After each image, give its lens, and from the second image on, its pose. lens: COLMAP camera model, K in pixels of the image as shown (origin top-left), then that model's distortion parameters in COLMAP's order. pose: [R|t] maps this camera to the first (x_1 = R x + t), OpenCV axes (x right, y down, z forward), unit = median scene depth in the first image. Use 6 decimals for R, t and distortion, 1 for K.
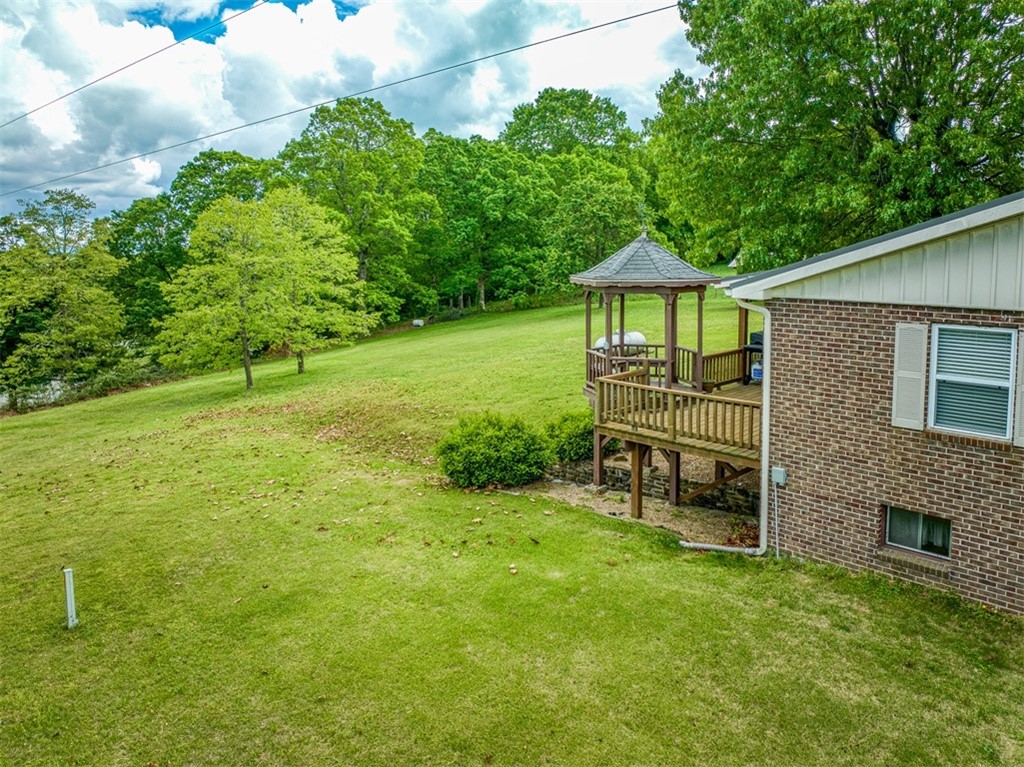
lens RADIAL K [[720.2, 0, 512.1], [0, 720.2, 382.9], [0, 0, 1]] dist [-0.022959, -0.027297]
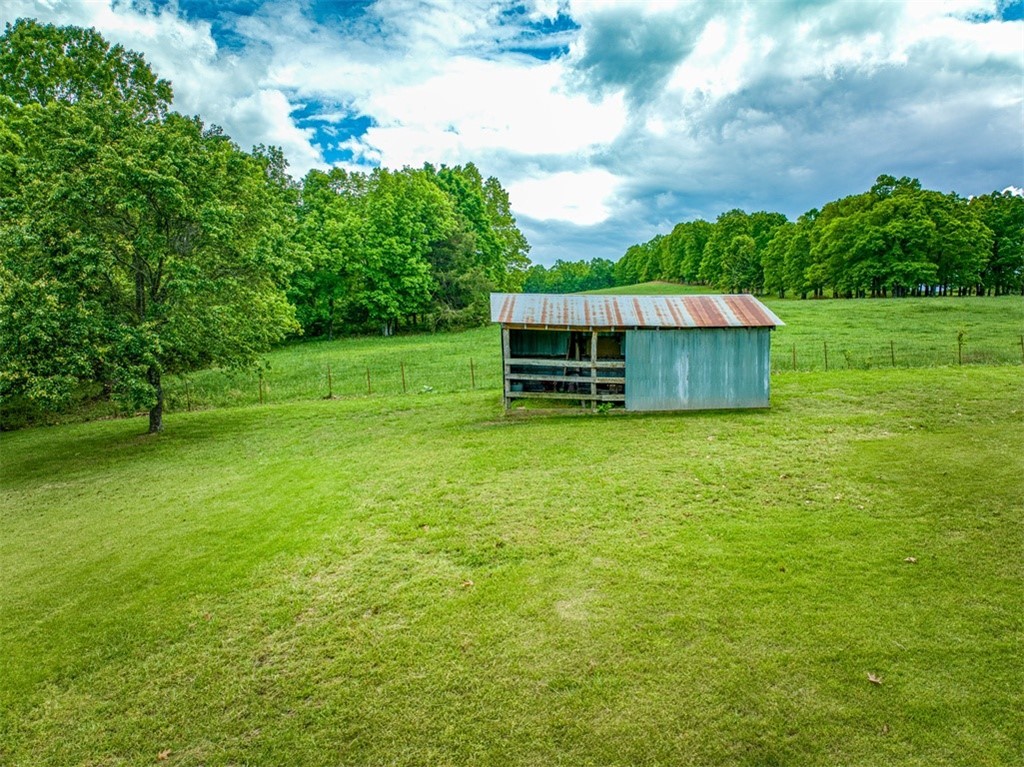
lens RADIAL K [[720.2, 0, 516.4], [0, 720.2, 384.9], [0, 0, 1]] dist [-0.022959, -0.027297]
pose [[0.813433, -0.043127, 0.580057, 0.060596], [0.103186, 0.992129, -0.070937, -0.087361], [-0.572432, 0.117557, 0.811481, 0.609425]]
